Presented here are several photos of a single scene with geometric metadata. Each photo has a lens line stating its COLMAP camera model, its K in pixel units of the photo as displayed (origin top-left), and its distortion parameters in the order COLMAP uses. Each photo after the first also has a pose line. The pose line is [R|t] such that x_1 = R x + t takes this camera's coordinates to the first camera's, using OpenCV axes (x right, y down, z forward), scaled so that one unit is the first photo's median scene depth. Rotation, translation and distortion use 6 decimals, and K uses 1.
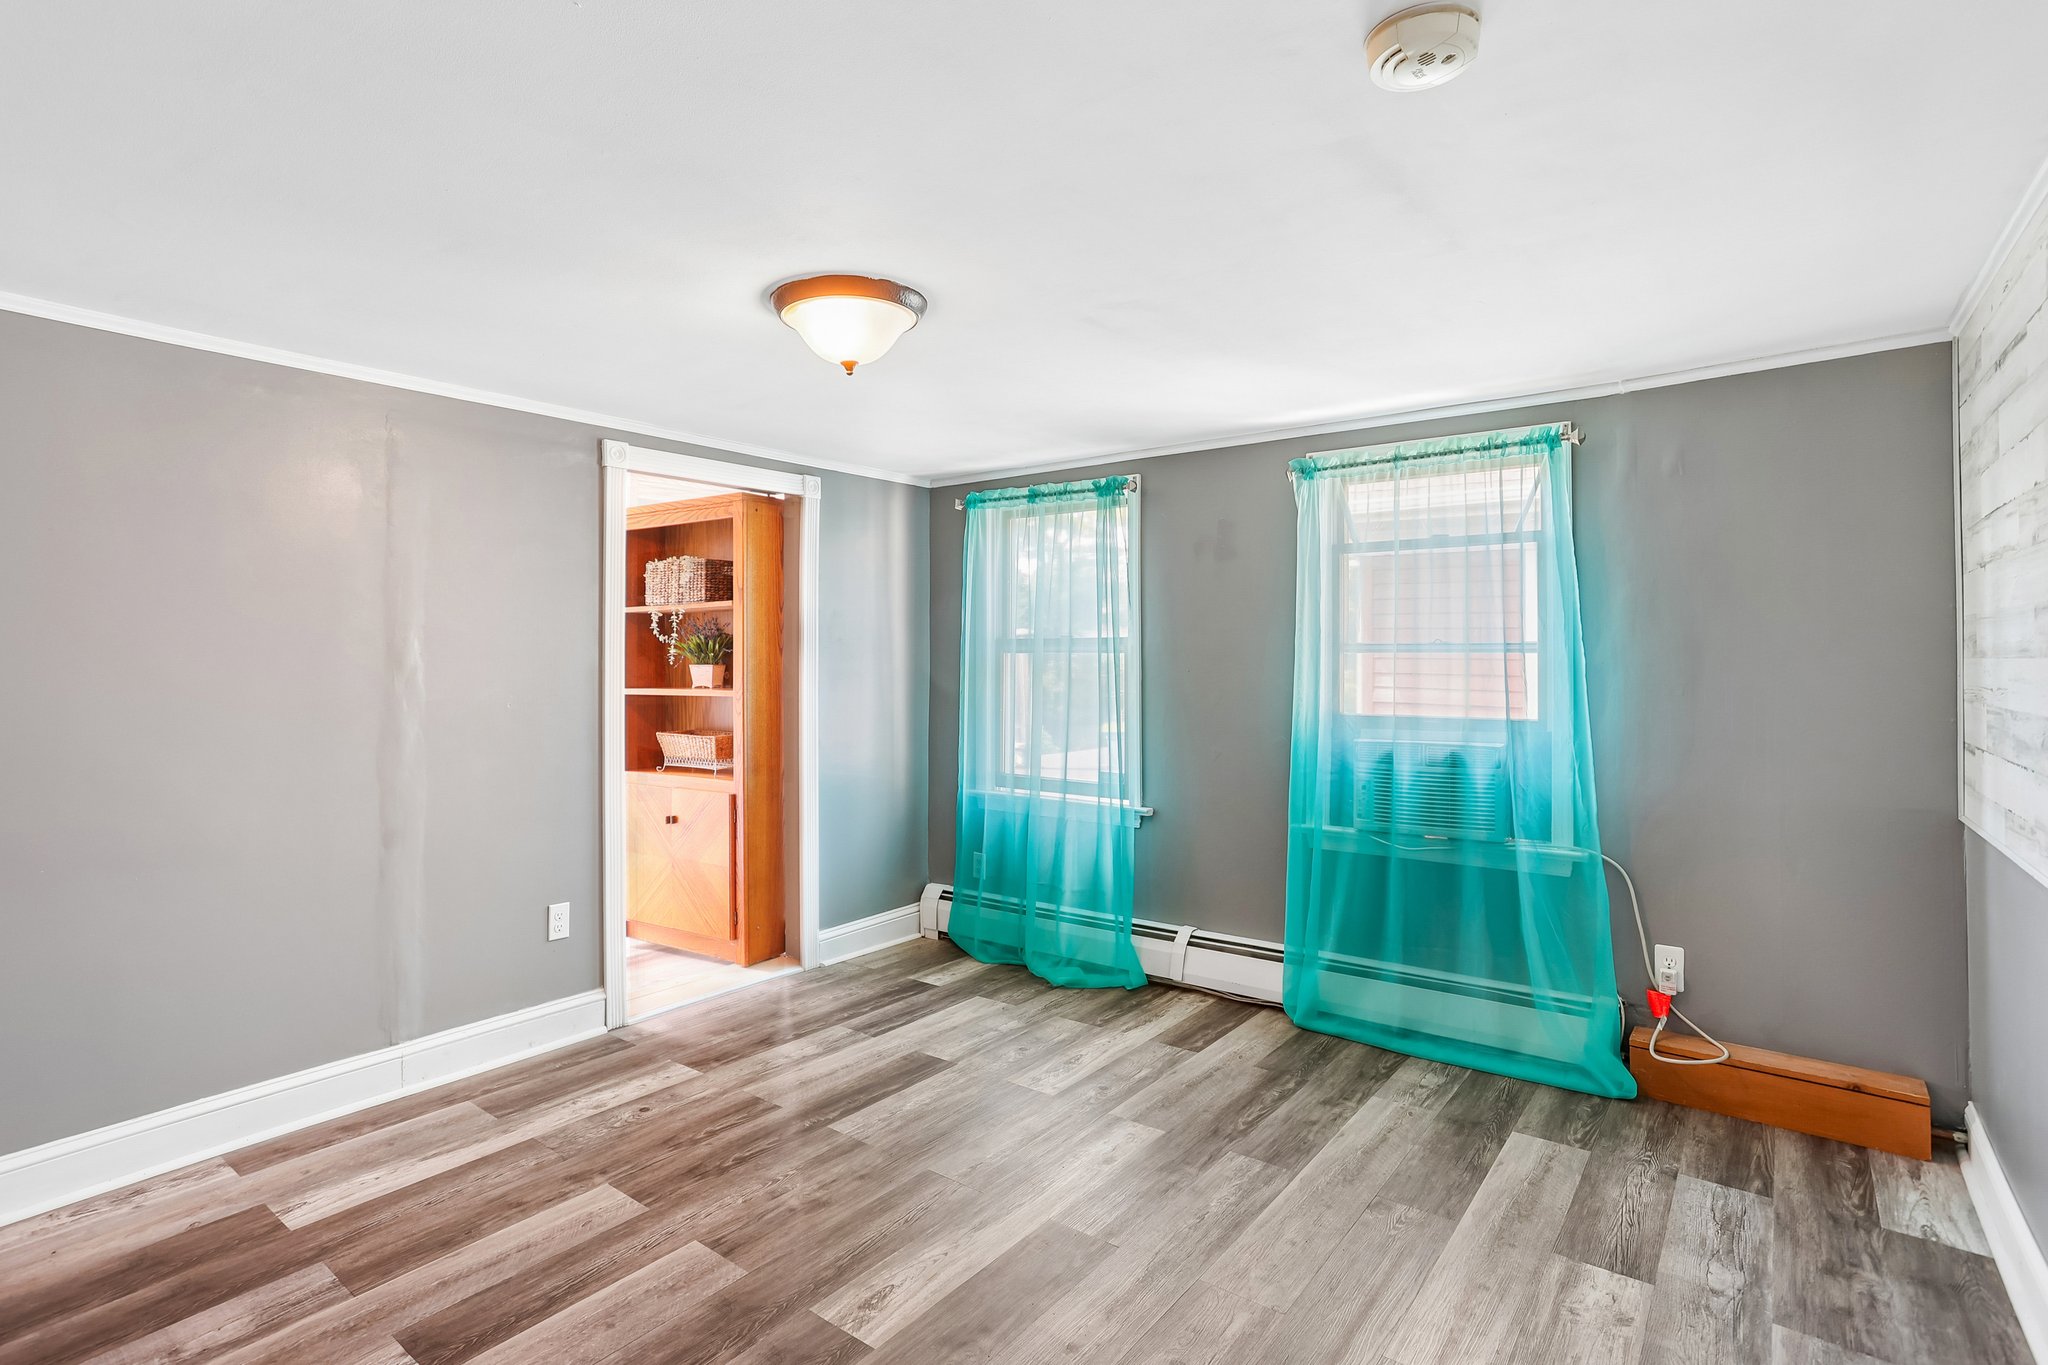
lens RADIAL K [[1015.5, 0, 999.2], [0, 1015.5, 651.7], [0, 0, 1]] dist [-0.068949, 0.033369]
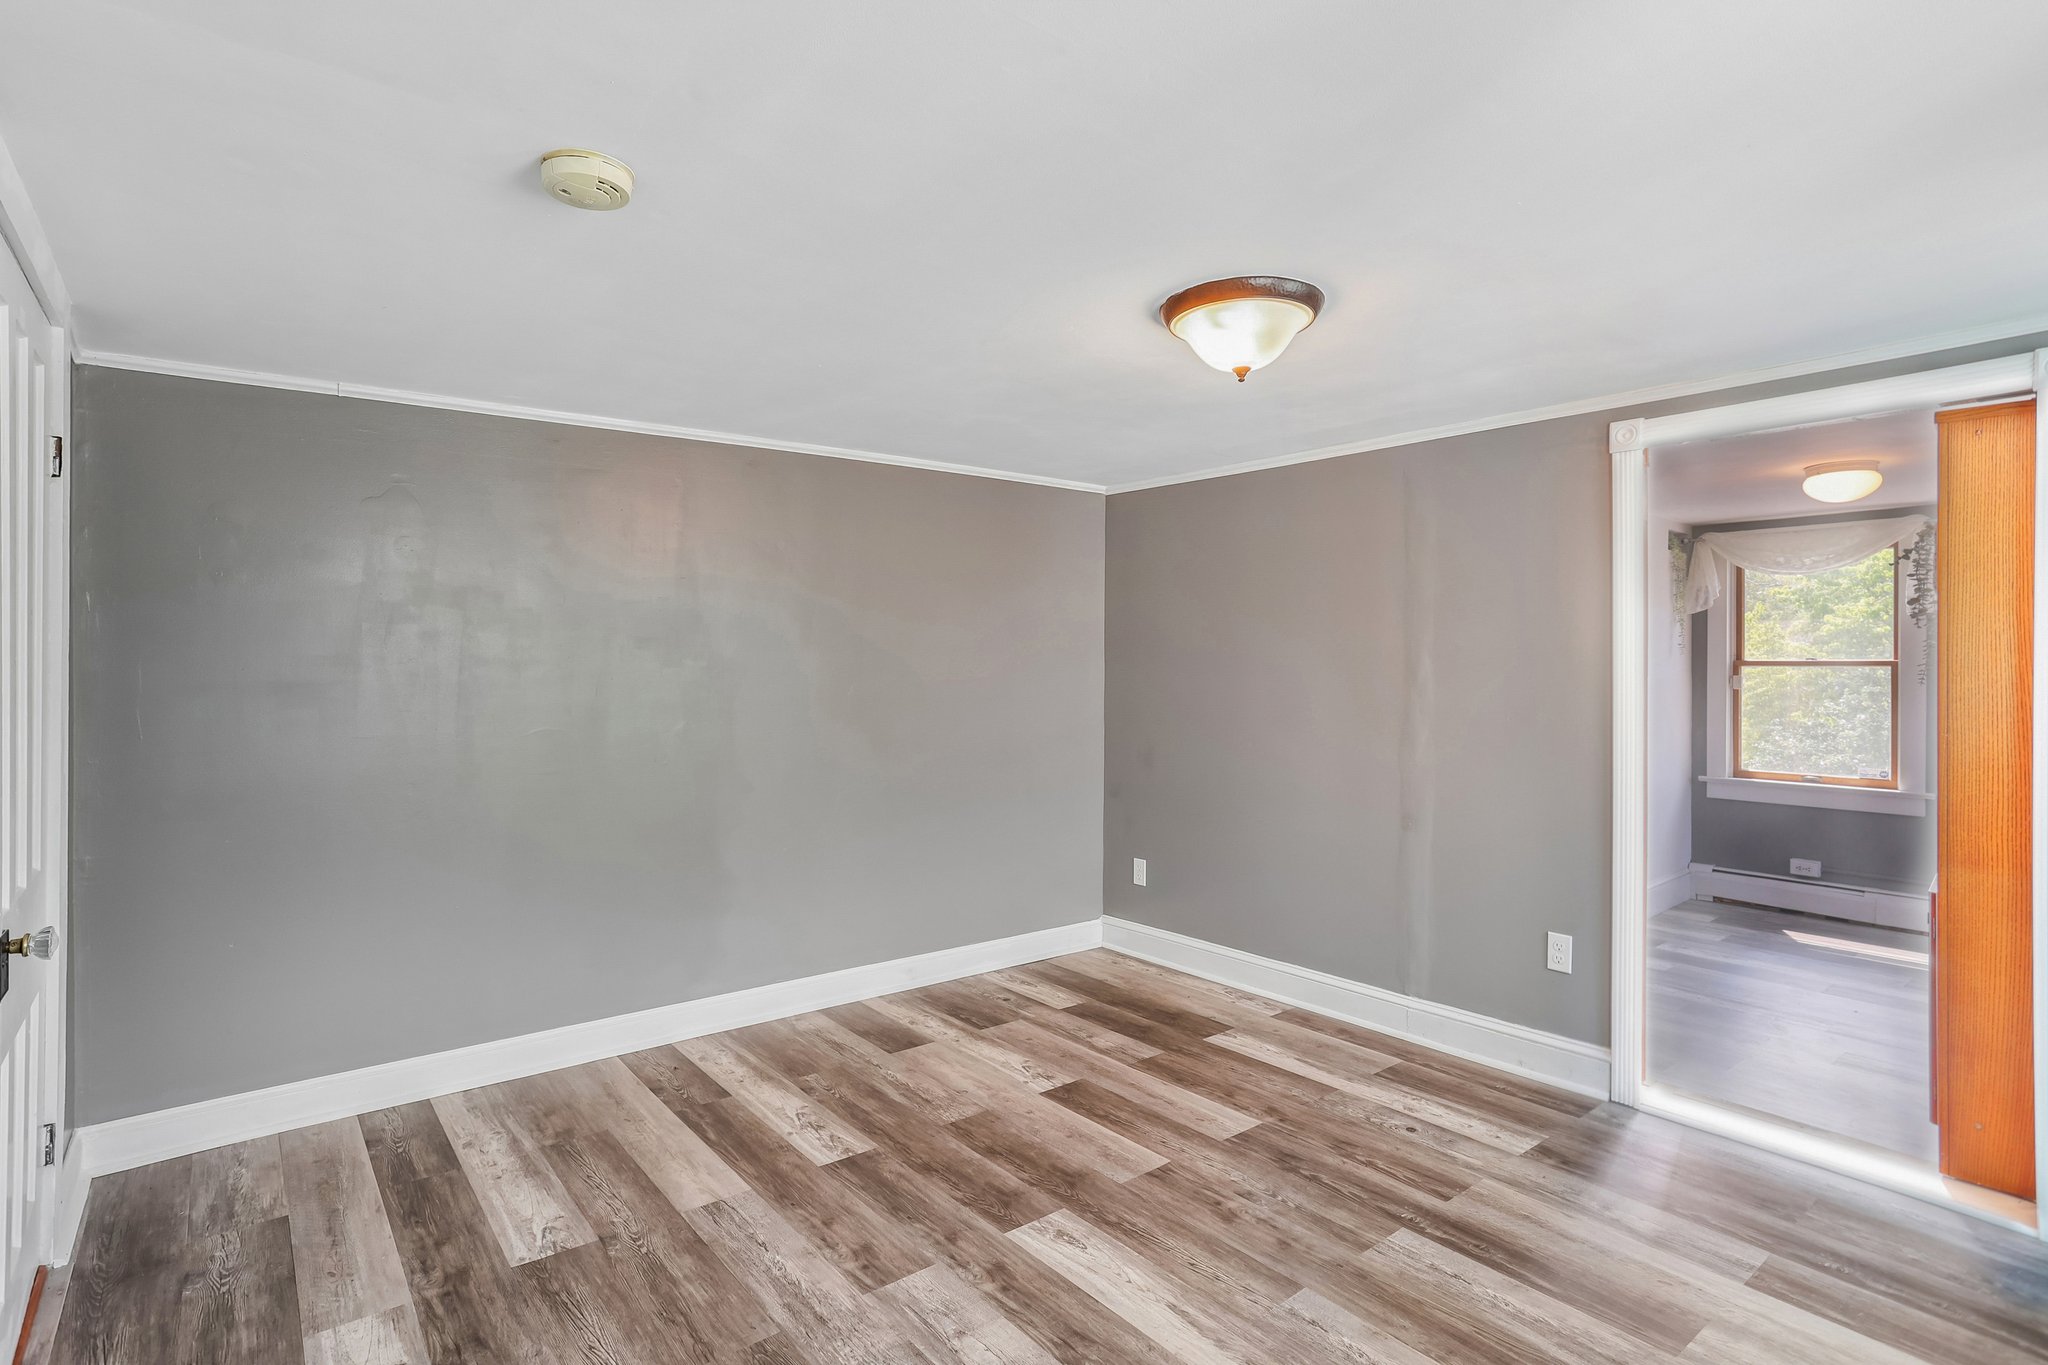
lens RADIAL K [[1015.5, 0, 999.2], [0, 1015.5, 651.7], [0, 0, 1]] dist [-0.068949, 0.033369]
pose [[-0.242163, -0.007607, -0.970206, 0.811393], [0.000295, 0.999969, -0.007914, -0.010536], [0.970235, -0.002203, -0.242154, 0.964303]]
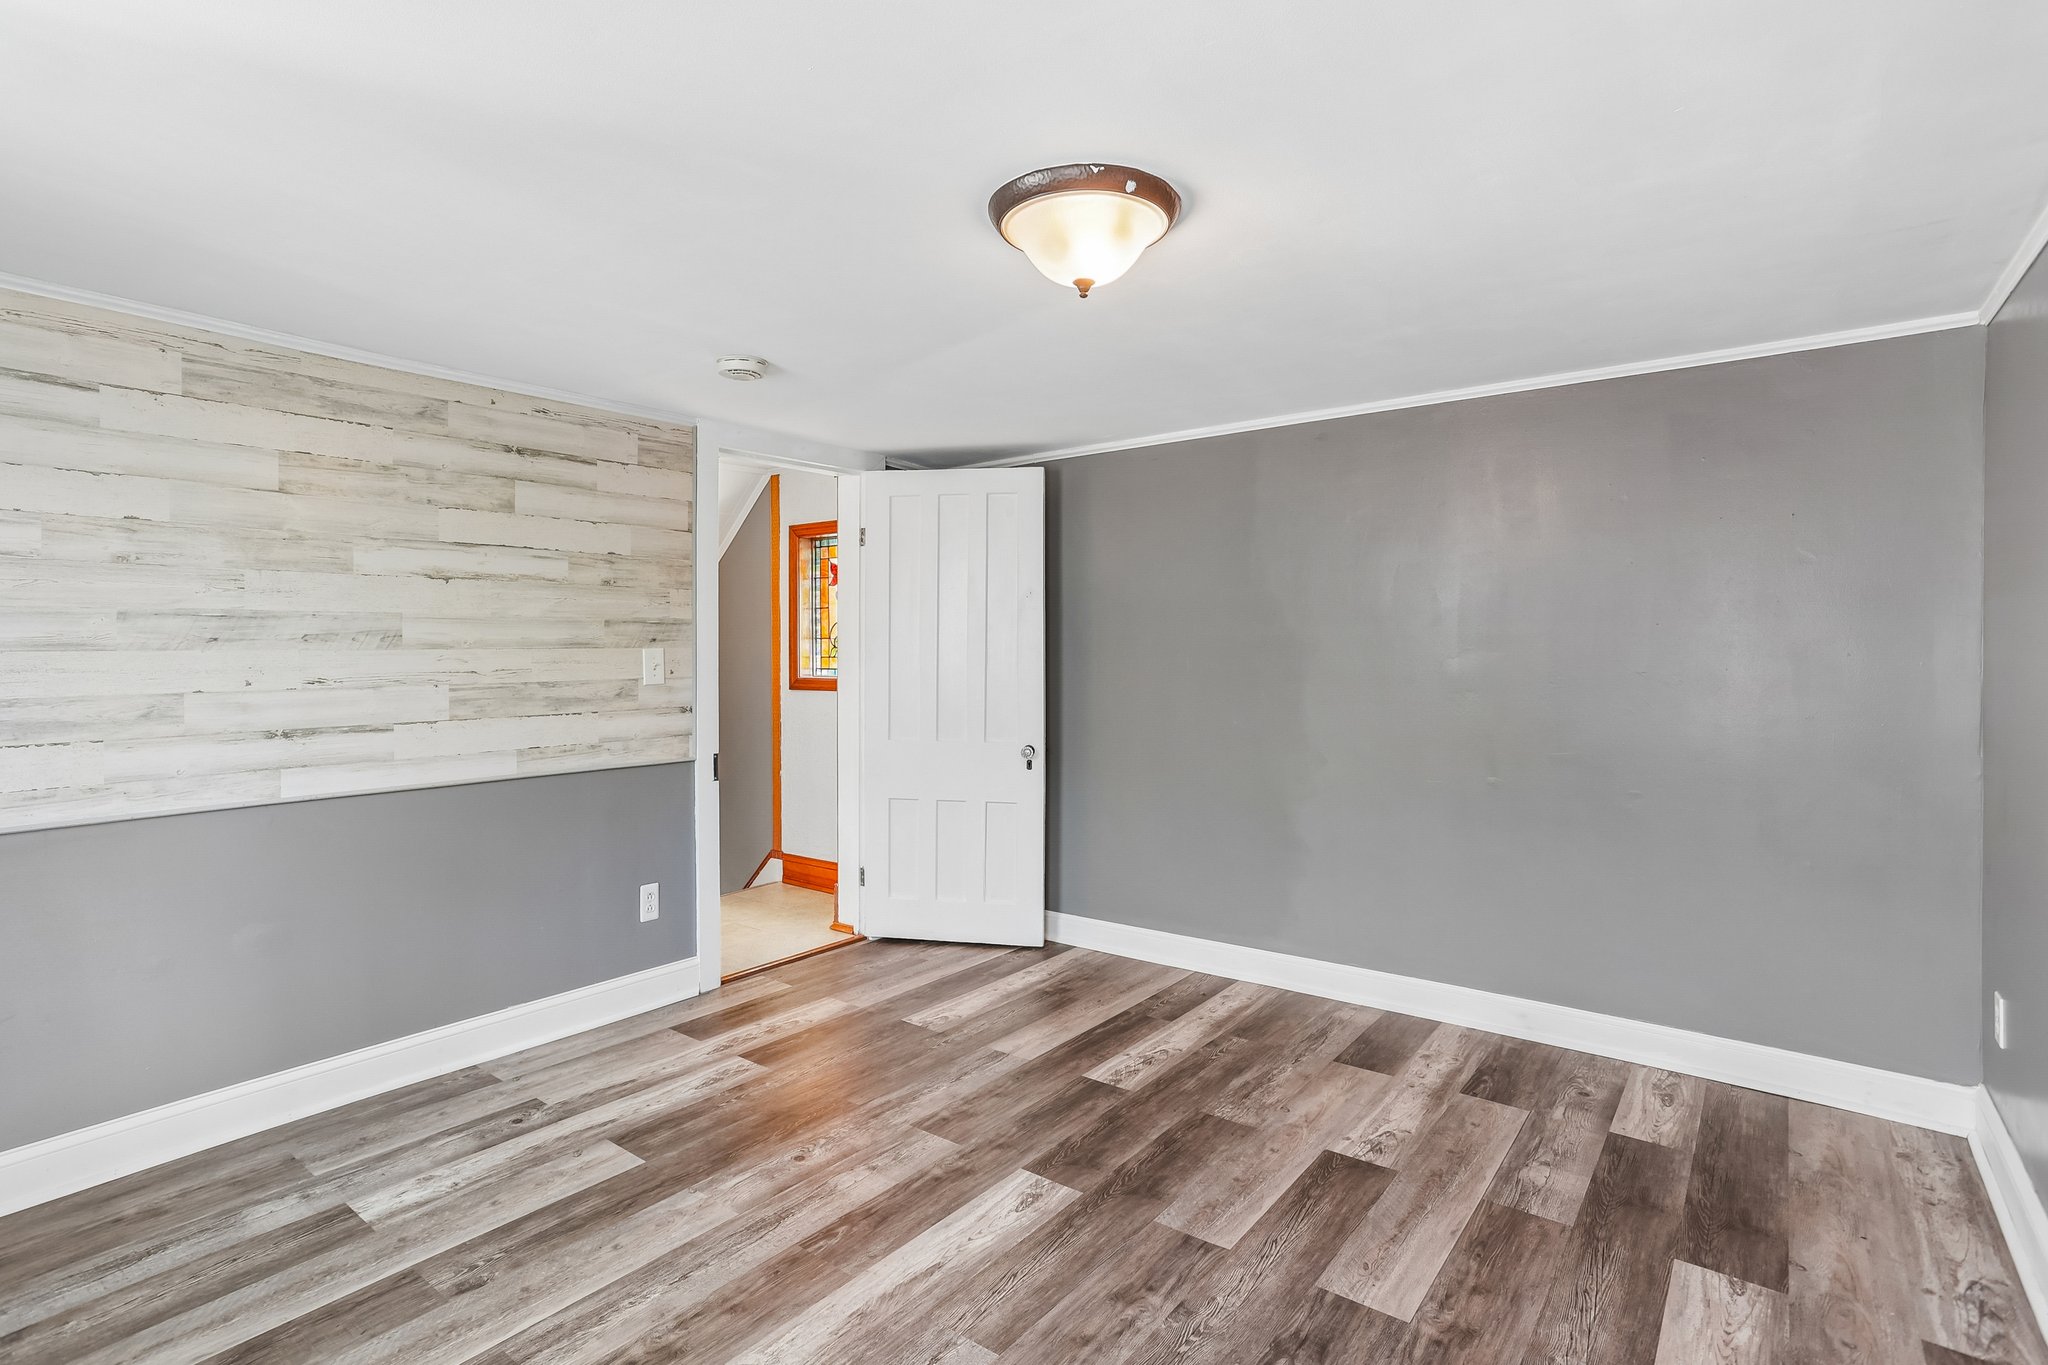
lens RADIAL K [[1015.5, 0, 999.2], [0, 1015.5, 651.7], [0, 0, 1]] dist [-0.068949, 0.033369]
pose [[-0.999982, 0.005496, 0.002438, -0.077203], [0.005519, 0.999939, 0.009609, 0.001722], [-0.002385, 0.009622, -0.999951, 1.730325]]
